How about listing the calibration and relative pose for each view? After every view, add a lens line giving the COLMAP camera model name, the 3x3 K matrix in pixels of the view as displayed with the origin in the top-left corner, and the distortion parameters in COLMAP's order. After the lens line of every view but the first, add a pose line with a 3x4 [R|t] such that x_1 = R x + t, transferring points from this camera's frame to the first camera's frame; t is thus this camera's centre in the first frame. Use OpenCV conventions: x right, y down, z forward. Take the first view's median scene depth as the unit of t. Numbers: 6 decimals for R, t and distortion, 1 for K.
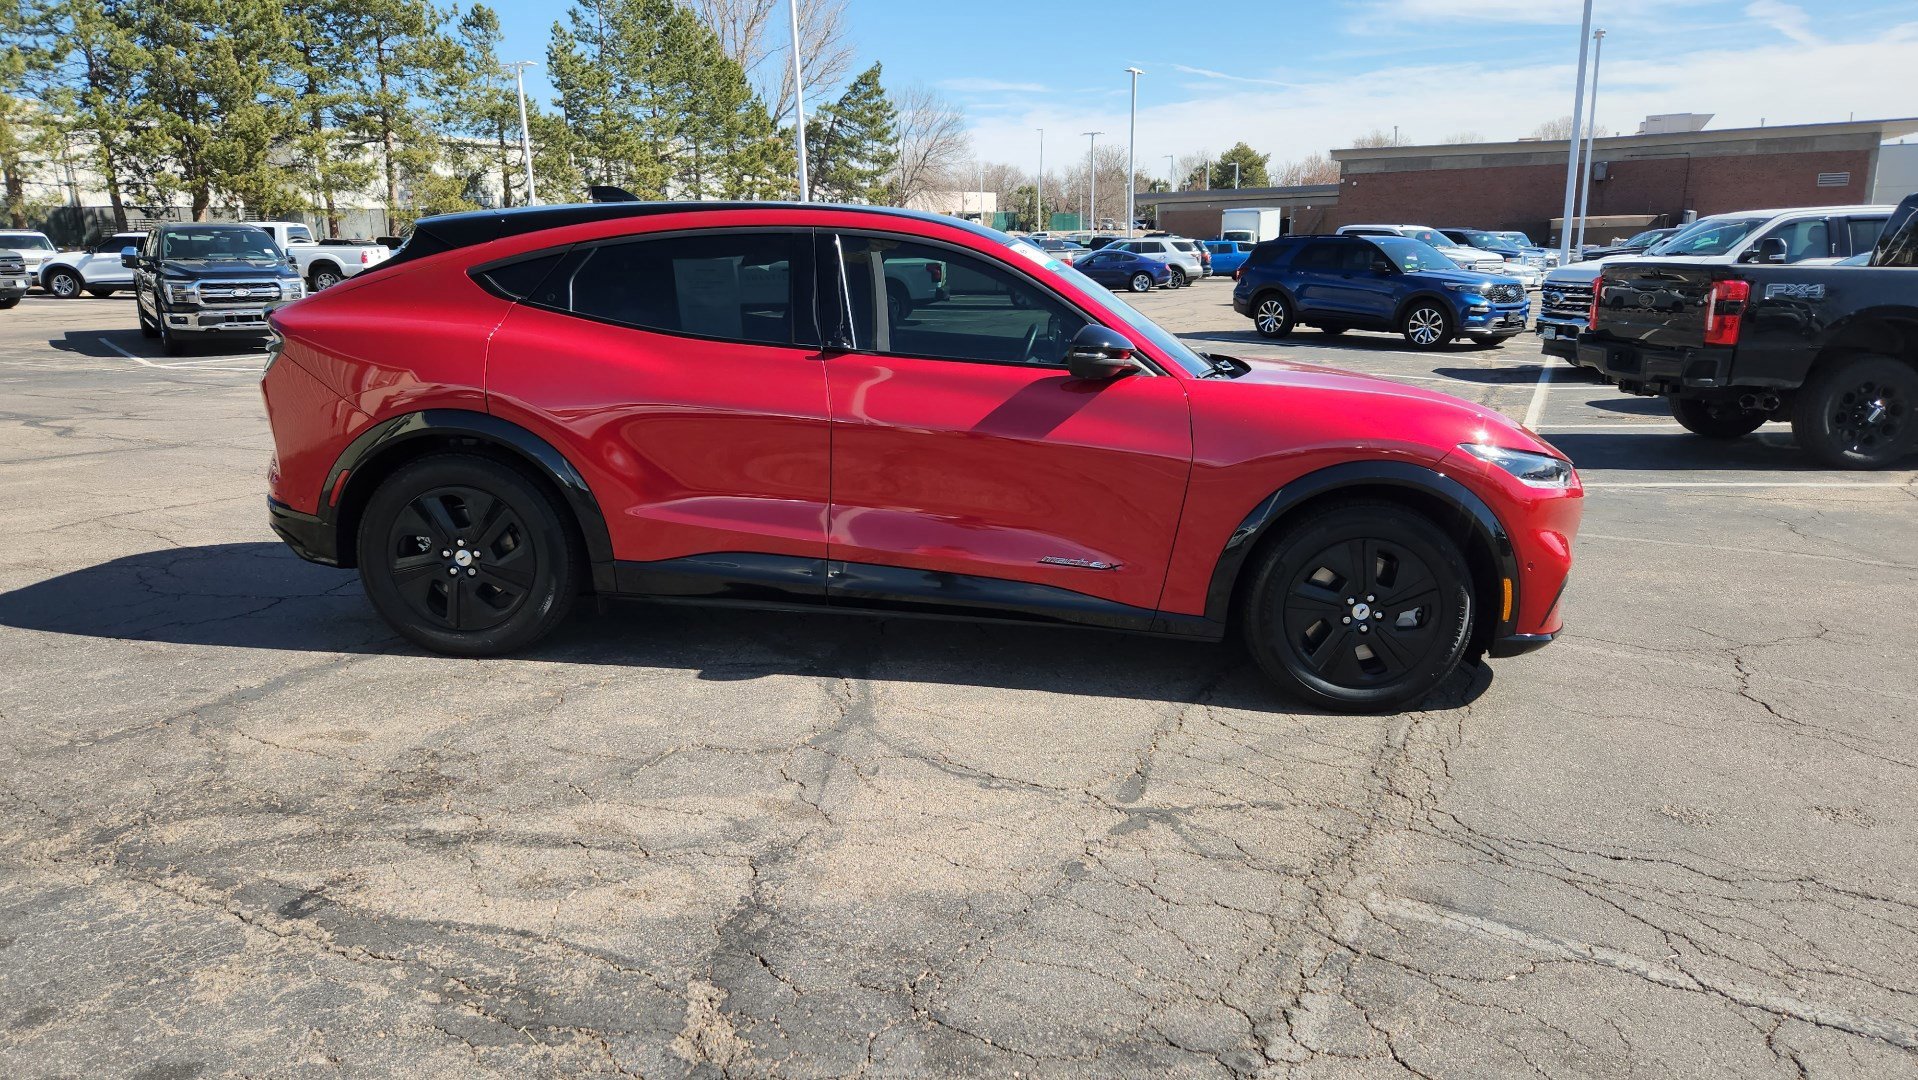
lens RADIAL K [[1288.7, 0, 924.7], [0, 1288.7, 559.3], [0, 0, 1]] dist [0.069993, -0.054488]
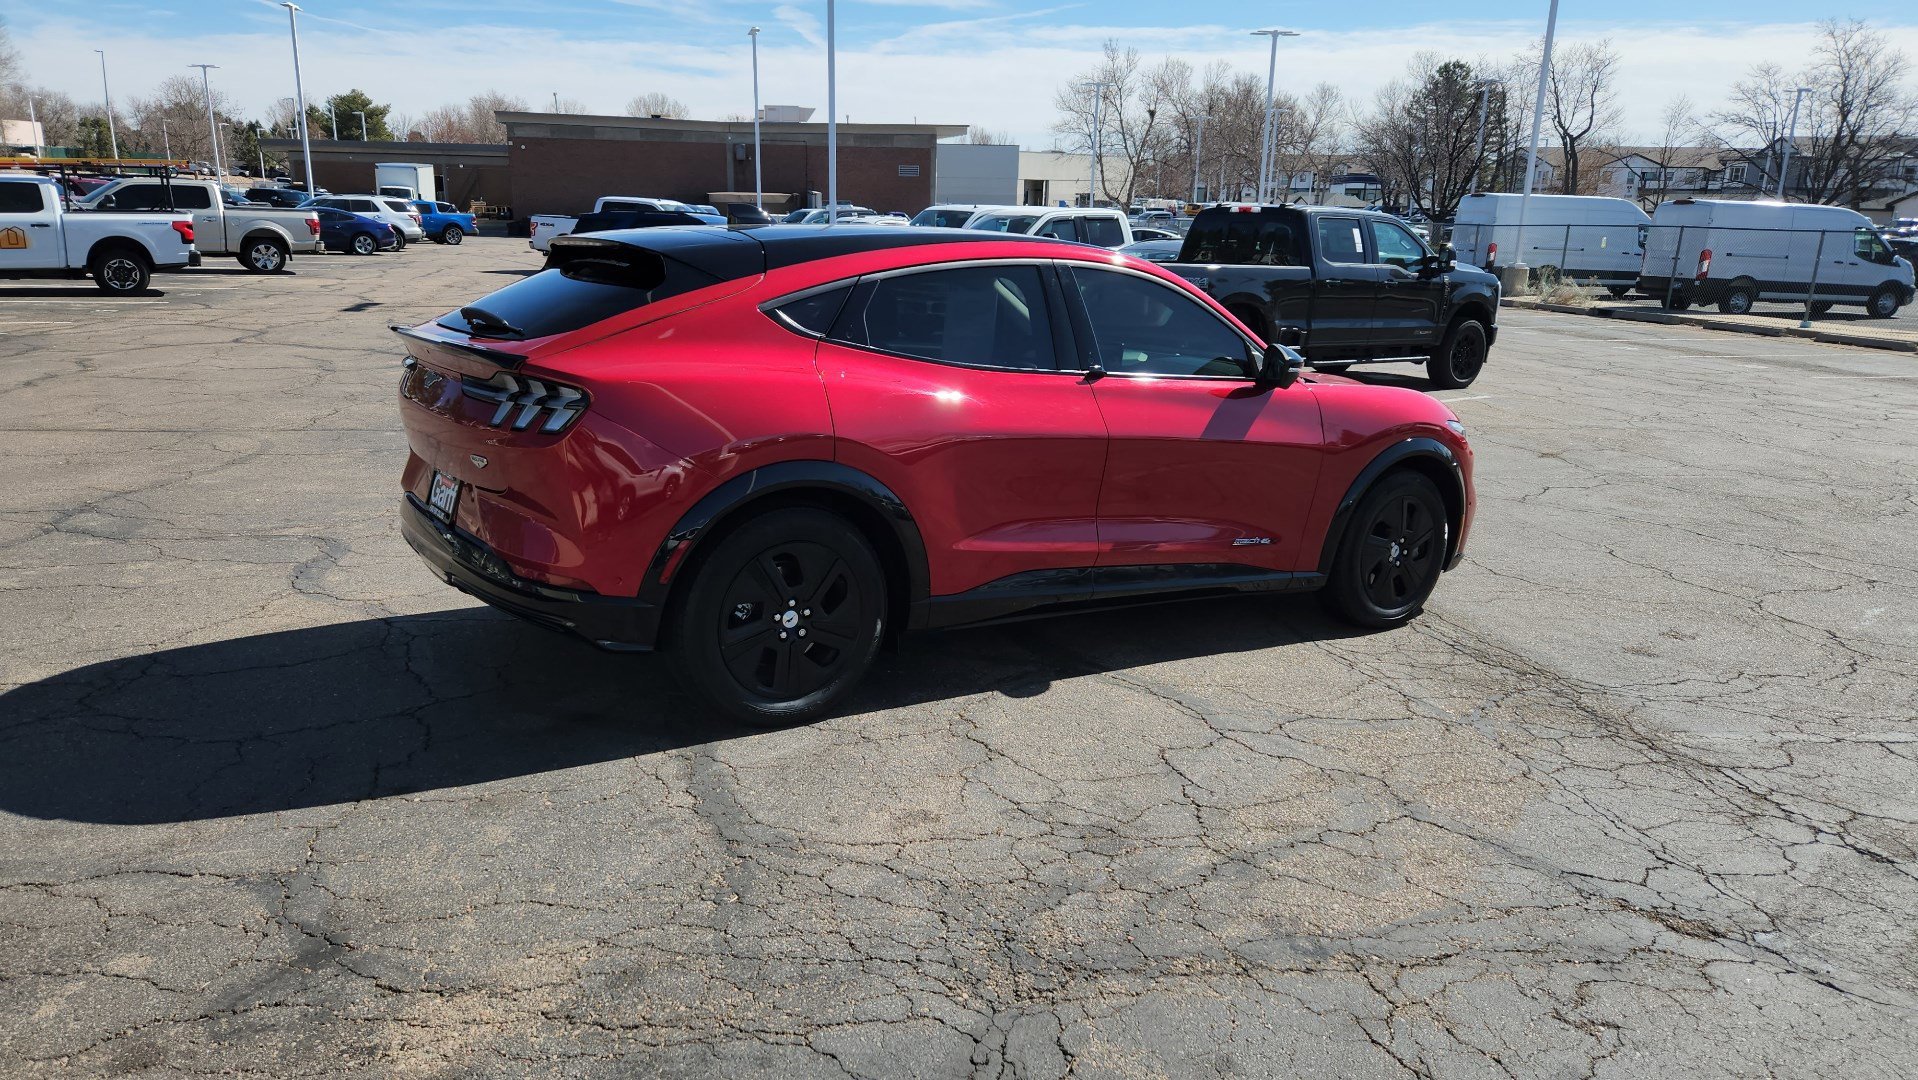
lens RADIAL K [[1288.7, 0, 917.4], [0, 1288.7, 555.6], [0, 0, 1]] dist [0.069993, -0.054488]
pose [[0.797331, -0.130583, 0.589246, -0.164846], [0.113974, 0.991325, 0.065465, -0.019238], [-0.592683, 0.014962, 0.805297, 0.042587]]
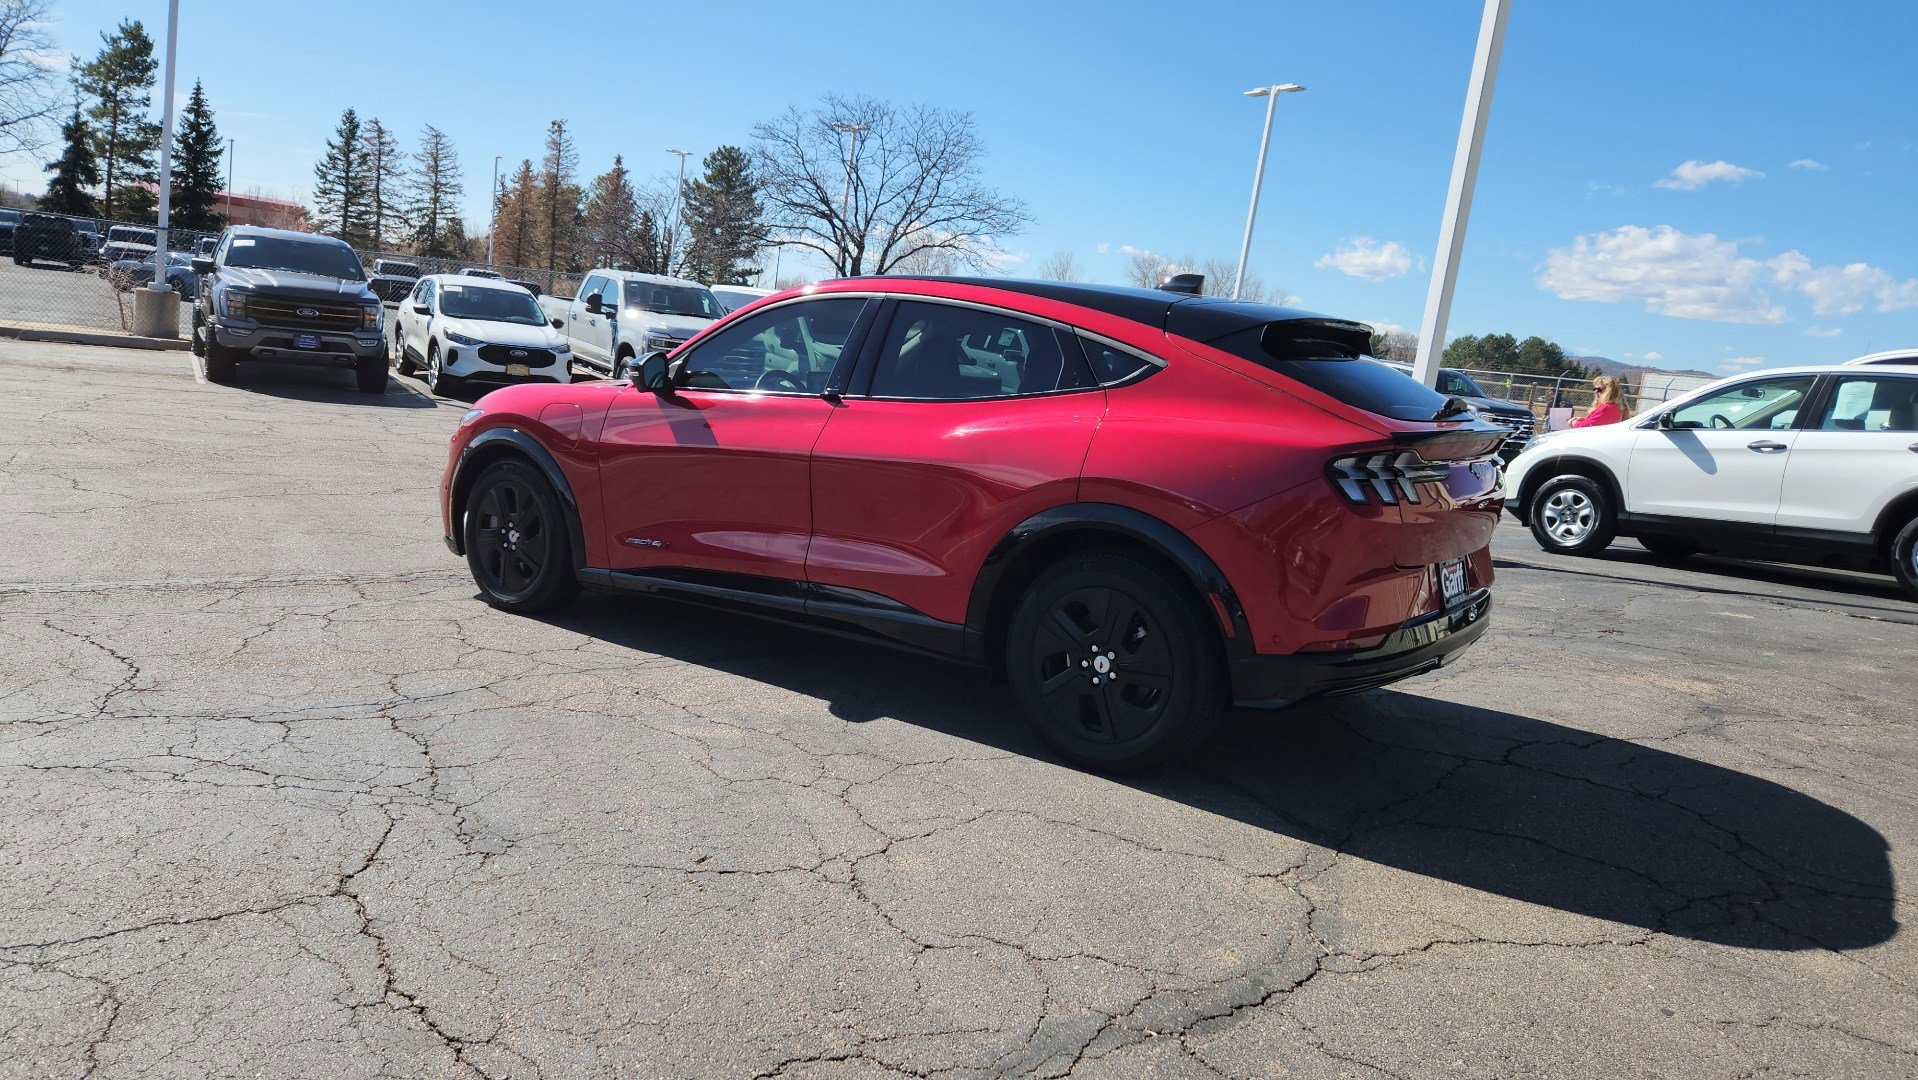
lens RADIAL K [[1294.6, 0, 927.3], [0, 1294.6, 563.6], [0, 0, 1]] dist [0.062731, -0.044181]
pose [[-0.839799, -0.176410, 0.513436, -0.140384], [0.026580, 0.931240, 0.363436, -0.101239], [-0.542246, 0.318861, -0.777366, 0.440172]]
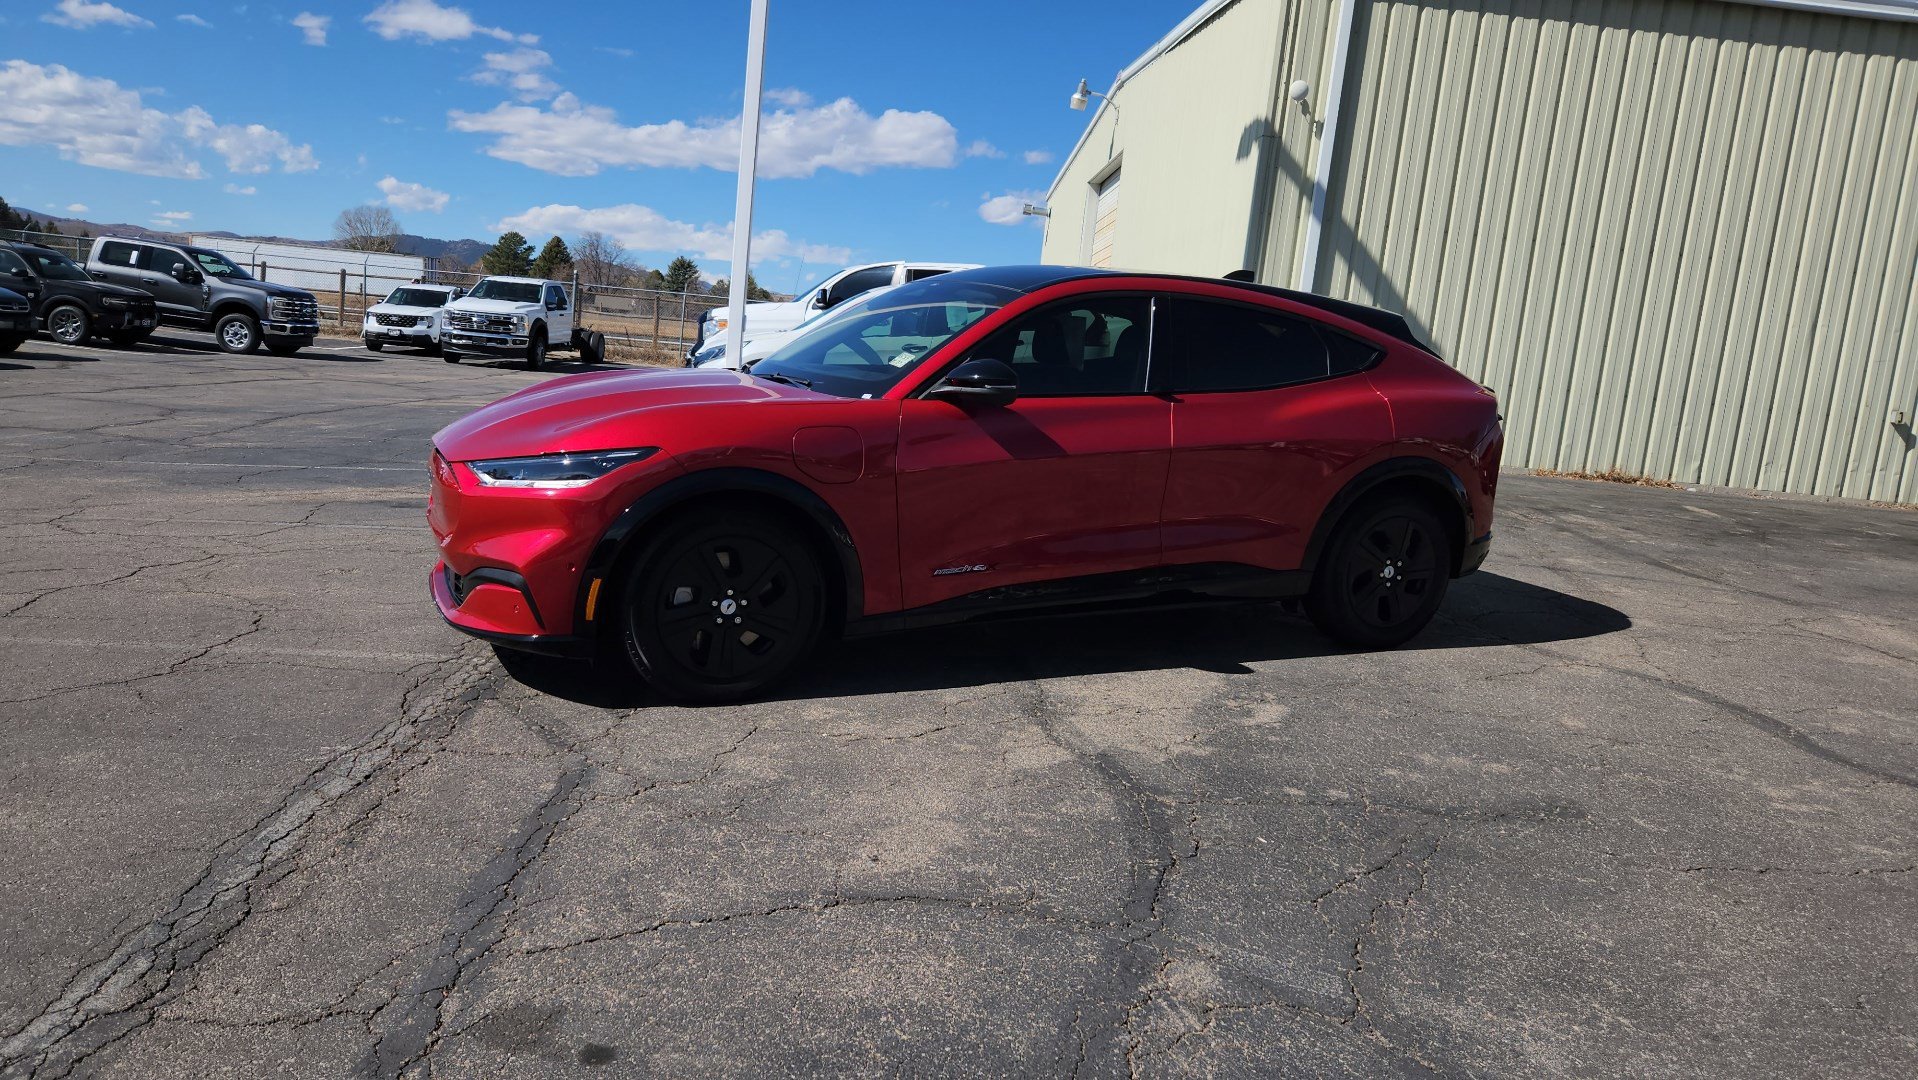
lens RADIAL K [[1291.8, 0, 932.0], [0, 1291.8, 558.4], [0, 0, 1]] dist [0.068994, -0.048042]
pose [[-0.868098, 0.013423, -0.496212, 0.143814], [-0.192703, 0.912122, 0.361799, -0.097279], [0.457462, 0.409699, -0.789225, 0.446857]]
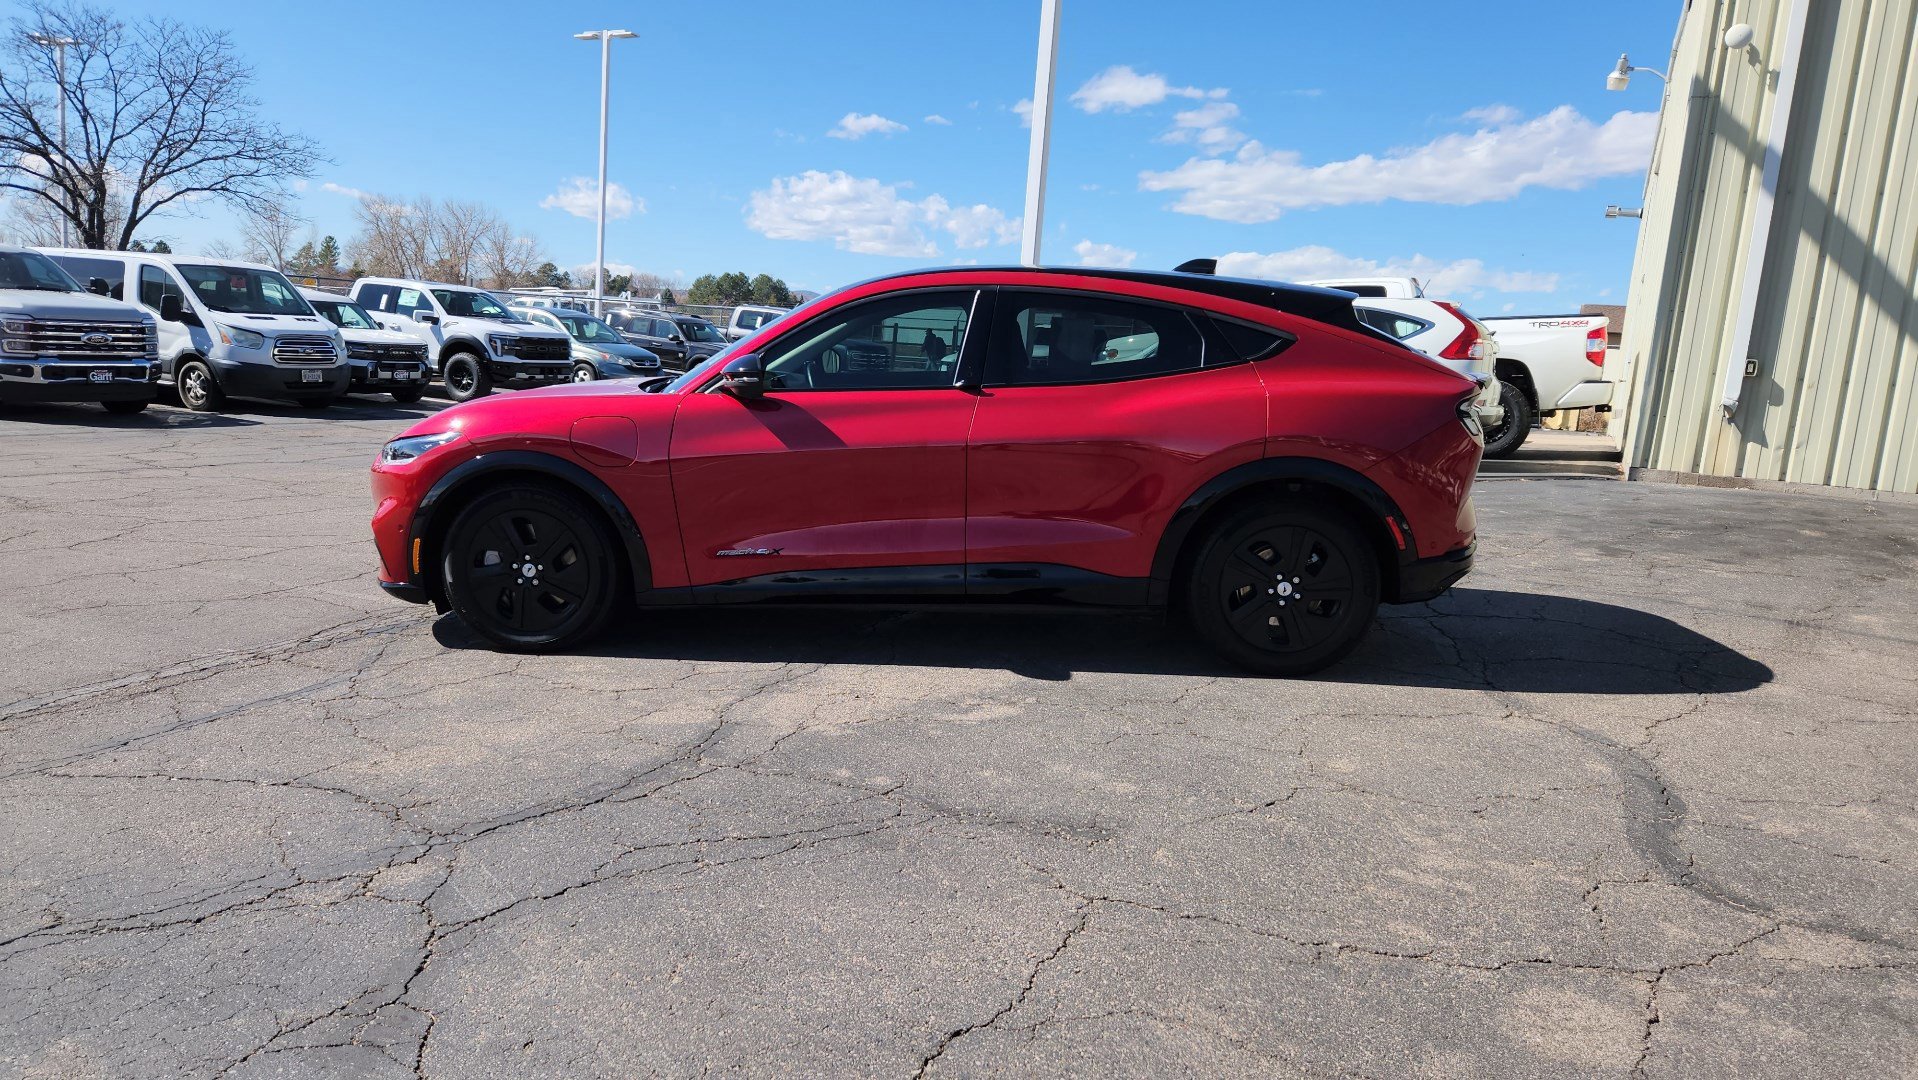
lens RADIAL K [[1291.8, 0, 922.3], [0, 1291.8, 584.8], [0, 0, 1]] dist [0.068994, -0.048042]
pose [[-0.998863, -0.046829, -0.008940, 0.000235], [-0.046356, 0.910195, 0.411577, -0.110582], [-0.011137, 0.411523, -0.911331, 0.494464]]
